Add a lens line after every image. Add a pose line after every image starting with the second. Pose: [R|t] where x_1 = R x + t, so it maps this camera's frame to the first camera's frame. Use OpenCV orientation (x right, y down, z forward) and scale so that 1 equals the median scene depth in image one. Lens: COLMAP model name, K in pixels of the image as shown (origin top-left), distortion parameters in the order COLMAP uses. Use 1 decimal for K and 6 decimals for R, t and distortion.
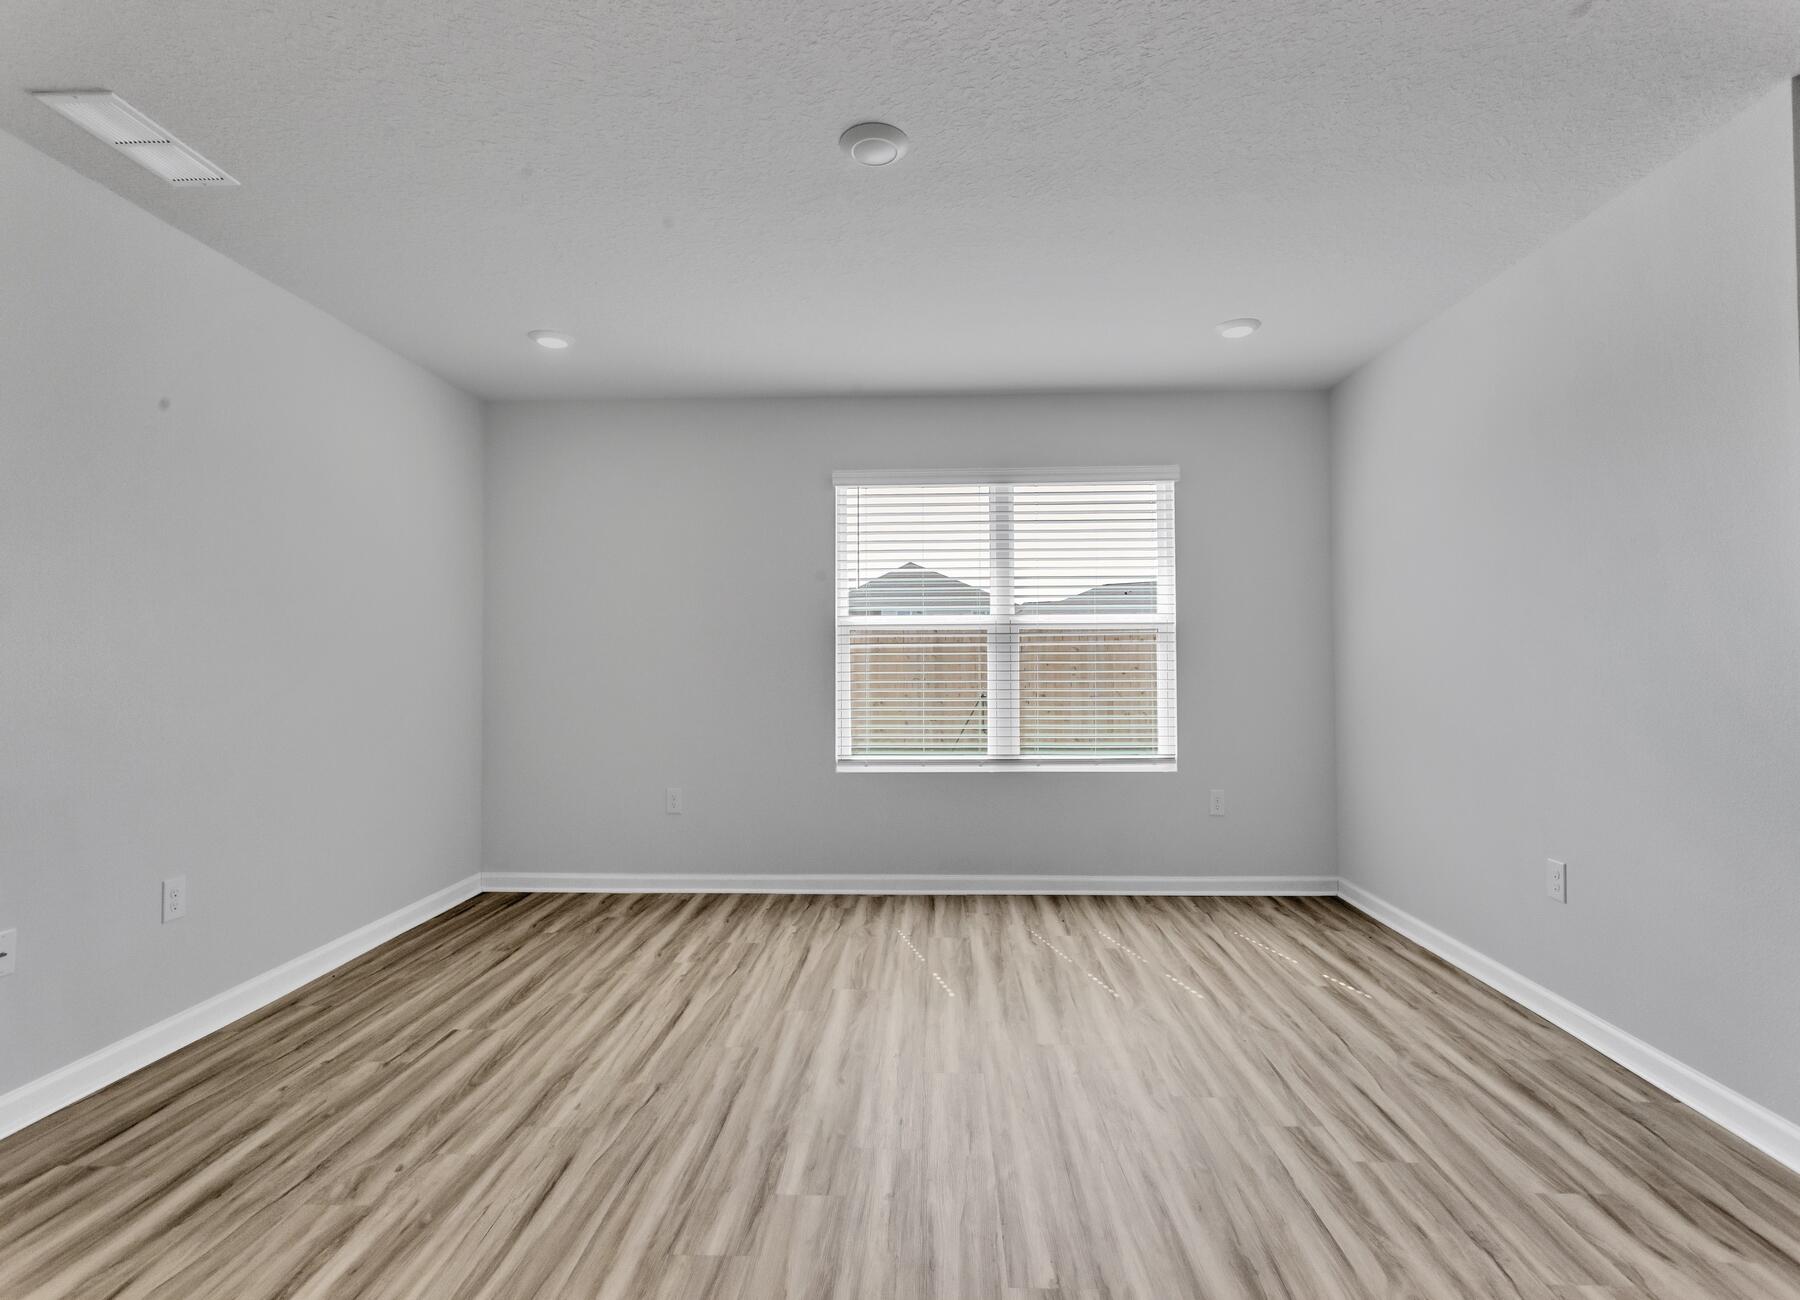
lens RADIAL K [[858.5, 0, 907.1], [0, 858.5, 647.2], [0, 0, 1]] dist [0.002141, 0.002666]
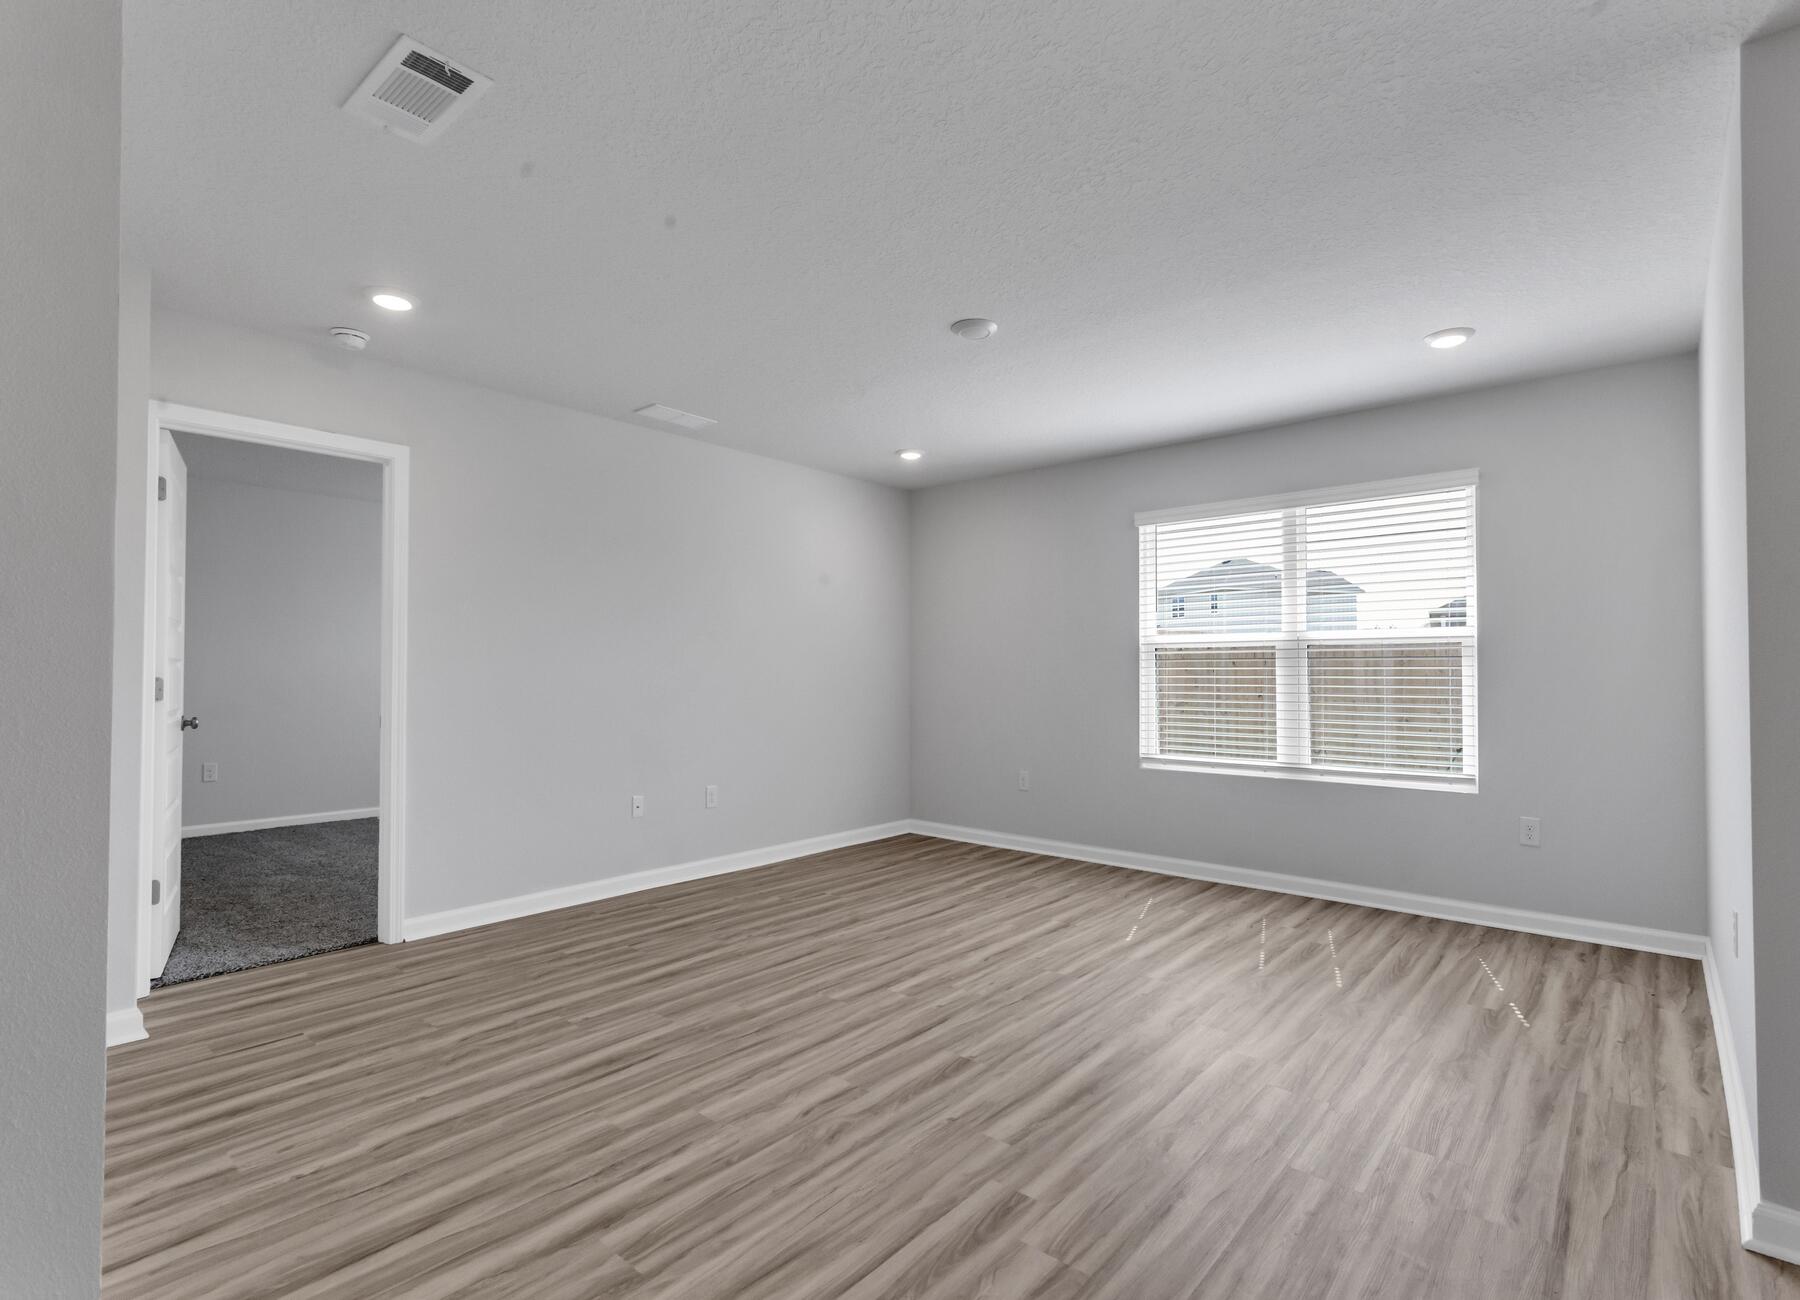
lens RADIAL K [[858.5, 0, 907.2], [0, 858.5, 661.2], [0, 0, 1]] dist [0.002141, 0.002666]
pose [[0.782299, -0.001622, -0.622901, 0.449215], [0.002116, 0.999998, 0.000053, -0.002332], [0.622899, -0.001360, 0.782301, -0.140536]]
